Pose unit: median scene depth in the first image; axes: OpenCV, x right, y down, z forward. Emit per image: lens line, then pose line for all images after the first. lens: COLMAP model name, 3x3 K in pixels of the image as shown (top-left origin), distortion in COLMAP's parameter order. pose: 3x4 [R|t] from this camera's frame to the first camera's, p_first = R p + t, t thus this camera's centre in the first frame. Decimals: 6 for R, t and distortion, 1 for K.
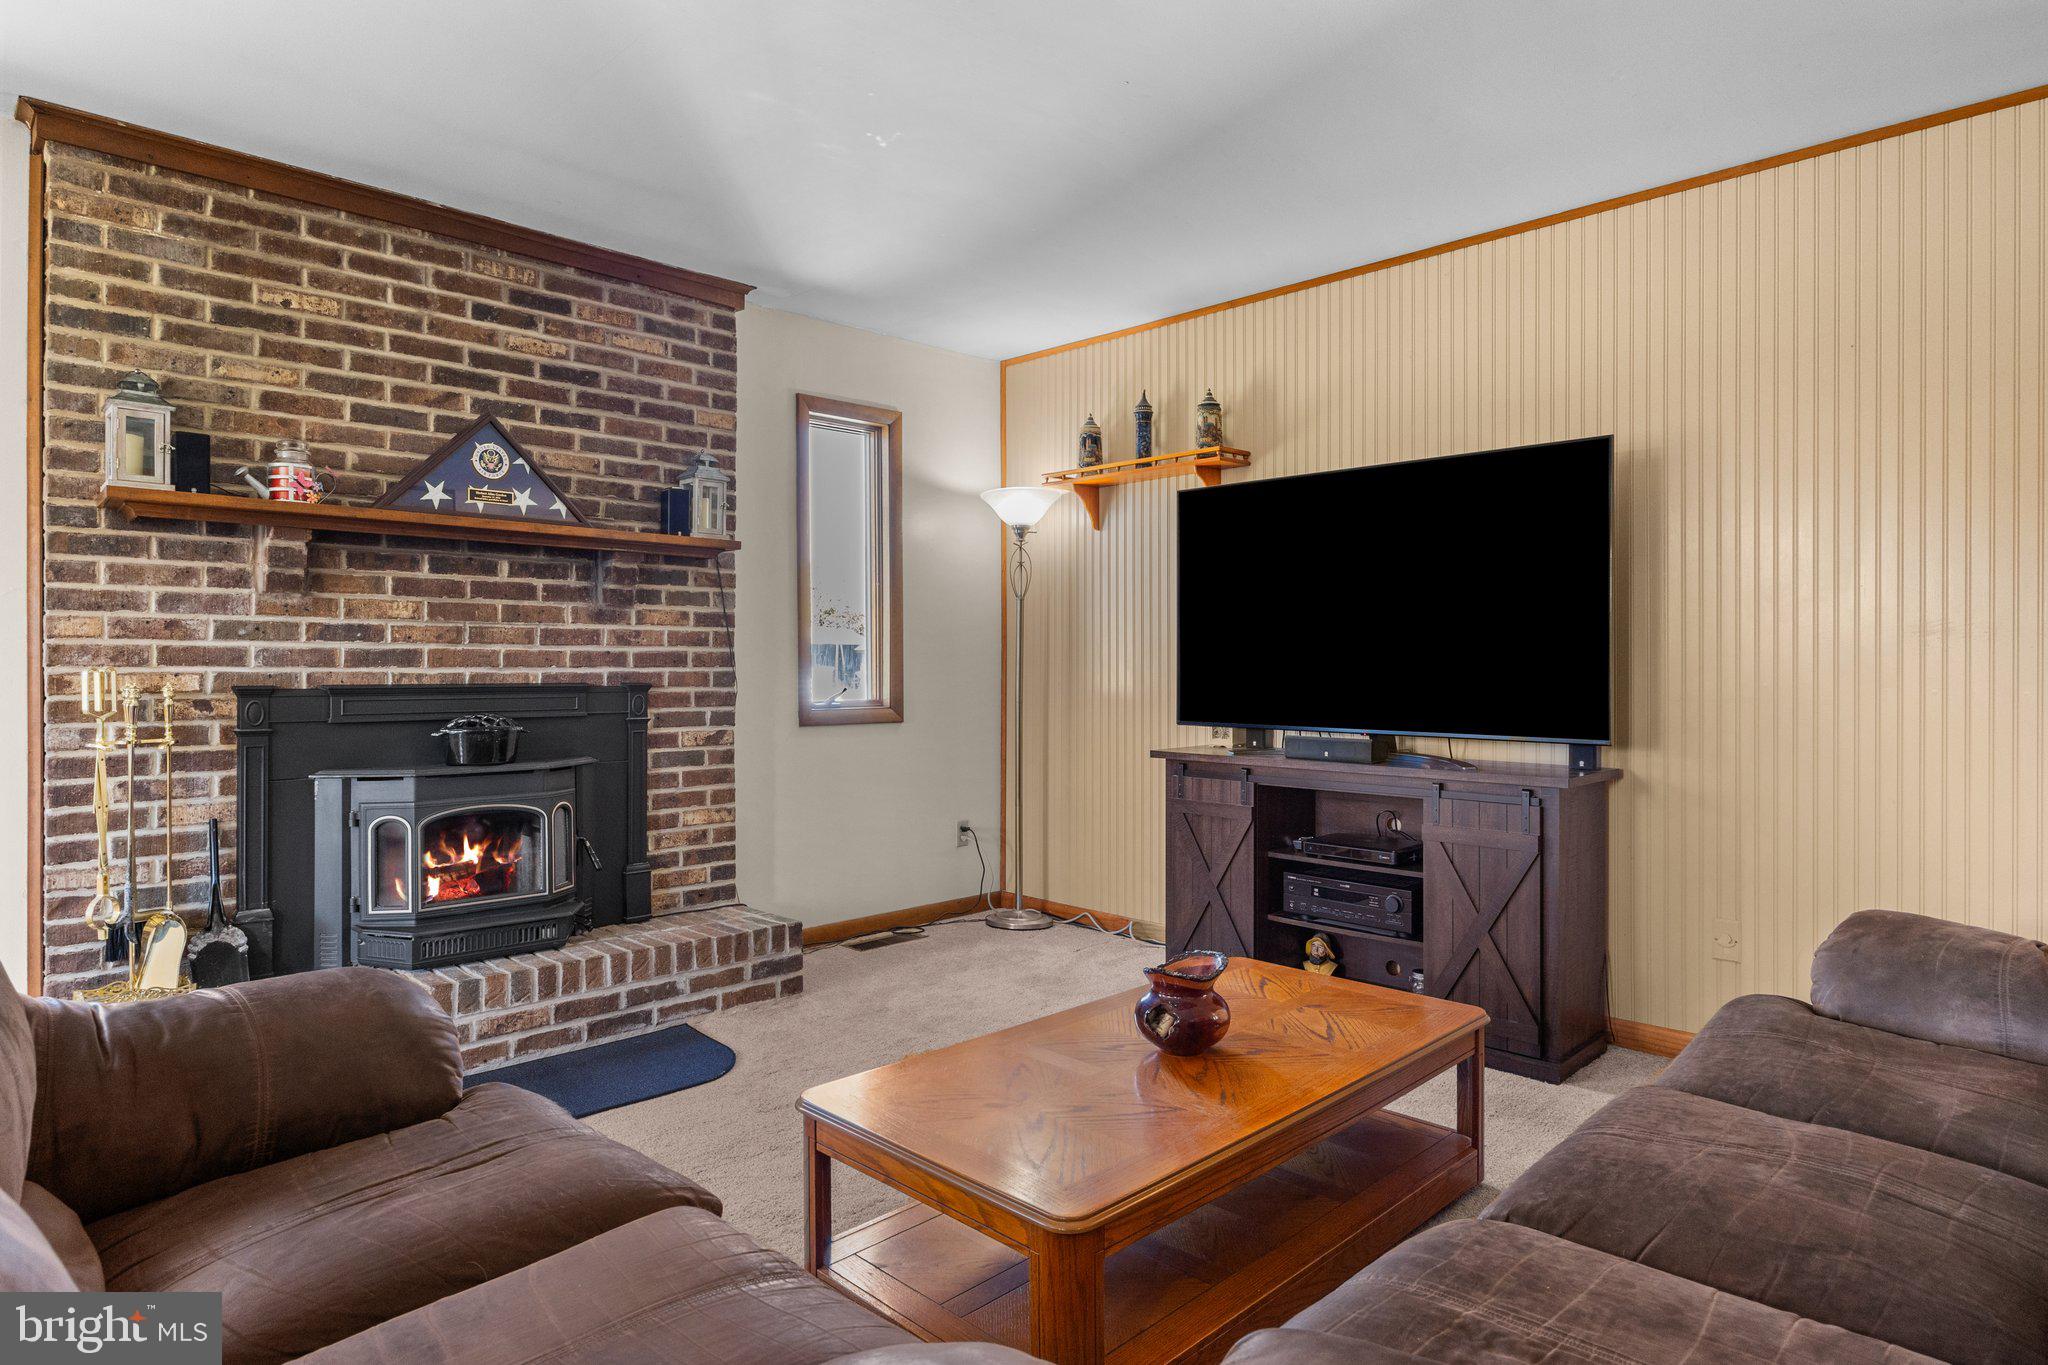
lens RADIAL K [[1161.2, 0, 1024.0], [0, 1161.2, 682.5], [0, 0, 1]] dist [-0.000376, 0.000216]
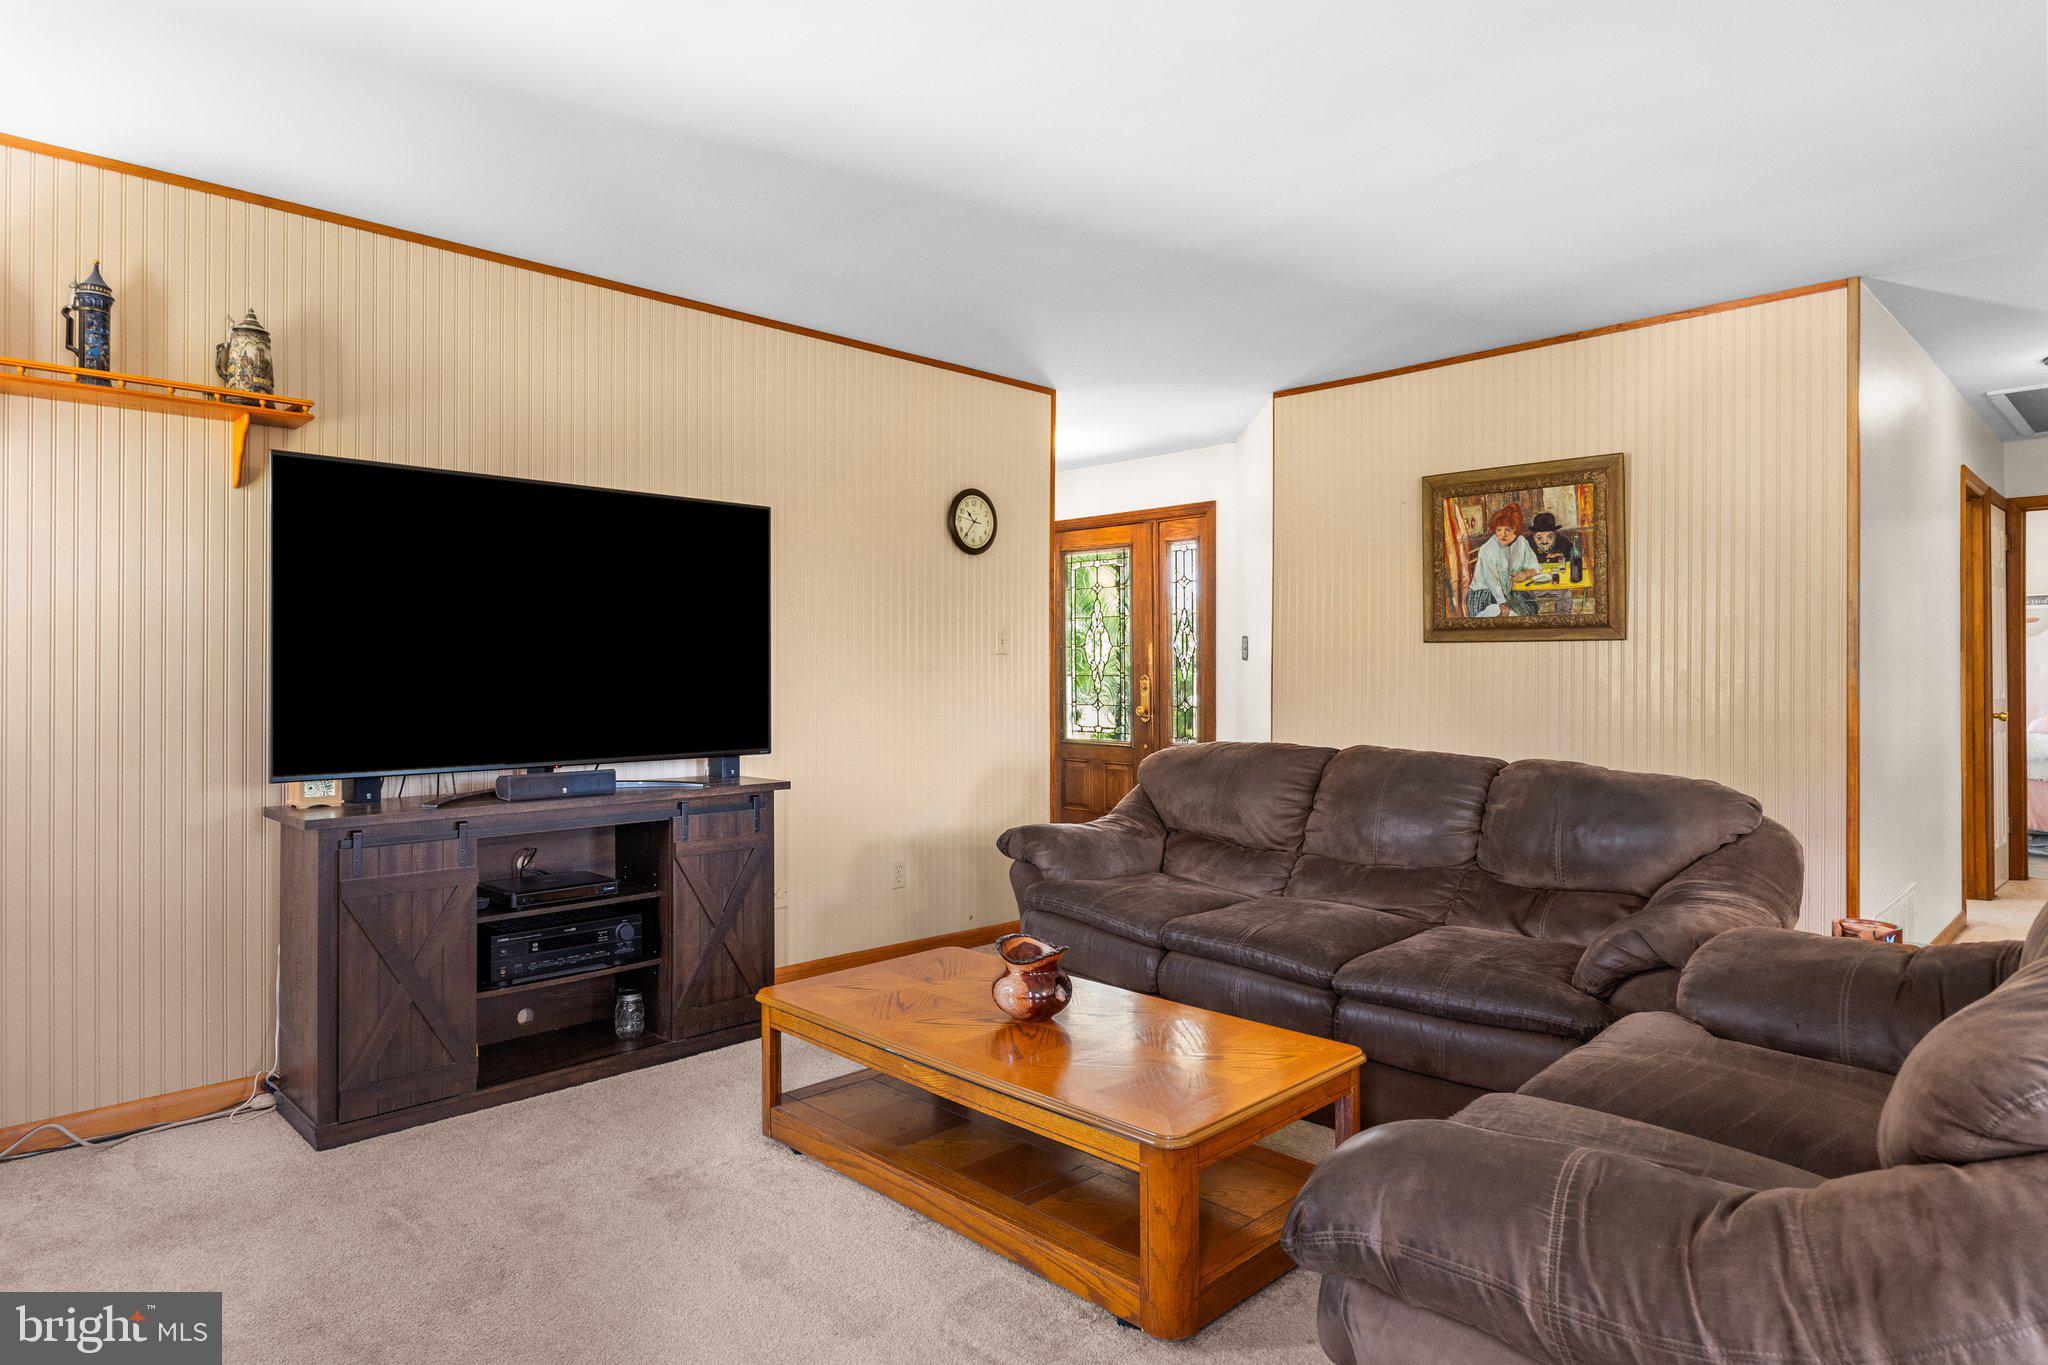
lens RADIAL K [[1161.2, 0, 1024.0], [0, 1161.2, 682.5], [0, 0, 1]] dist [-0.000376, 0.000216]
pose [[0.003581, 0.002079, 0.999991, -0.679650], [0.024464, 0.999698, -0.002166, -0.012960], [-0.999694, 0.024472, 0.003529, 0.649259]]
